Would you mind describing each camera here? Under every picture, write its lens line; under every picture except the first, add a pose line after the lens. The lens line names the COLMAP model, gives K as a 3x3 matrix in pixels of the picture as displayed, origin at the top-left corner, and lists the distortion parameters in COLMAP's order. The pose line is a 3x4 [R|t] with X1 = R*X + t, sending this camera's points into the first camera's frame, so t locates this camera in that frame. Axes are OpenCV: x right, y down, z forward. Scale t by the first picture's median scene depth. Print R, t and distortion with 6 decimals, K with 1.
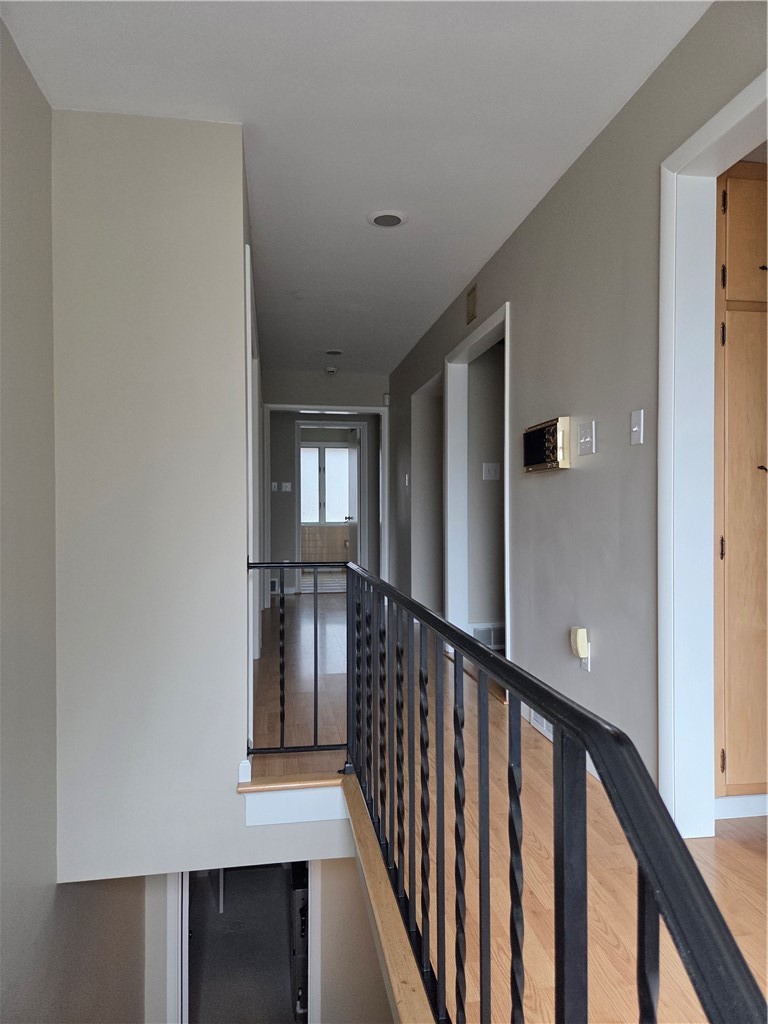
lens RADIAL K [[697.4, 0, 384.6], [0, 697.4, 509.5], [0, 0, 1]] dist [0.013036, 0.000230]
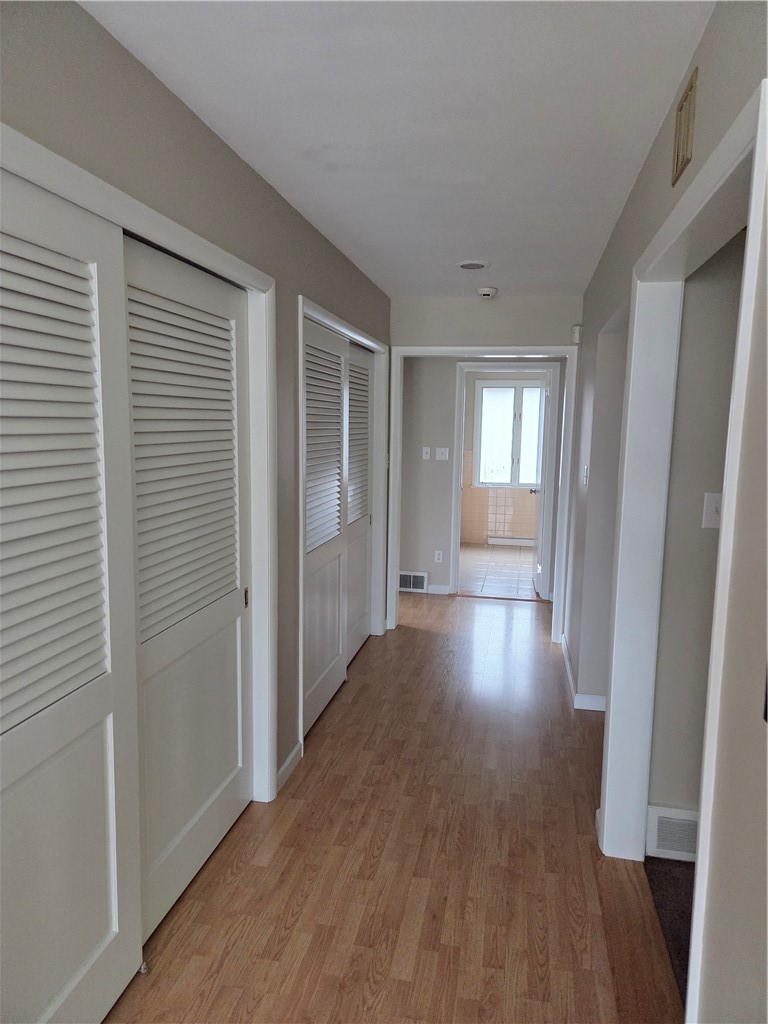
lens RADIAL K [[697.4, 0, 384.6], [0, 697.4, 516.6], [0, 0, 1]] dist [0.013036, 0.000230]
pose [[0.939257, 0.061791, -0.337607, 0.058071], [-0.017699, 0.991072, 0.132151, -0.063784], [0.342758, -0.118149, 0.931964, 0.277388]]
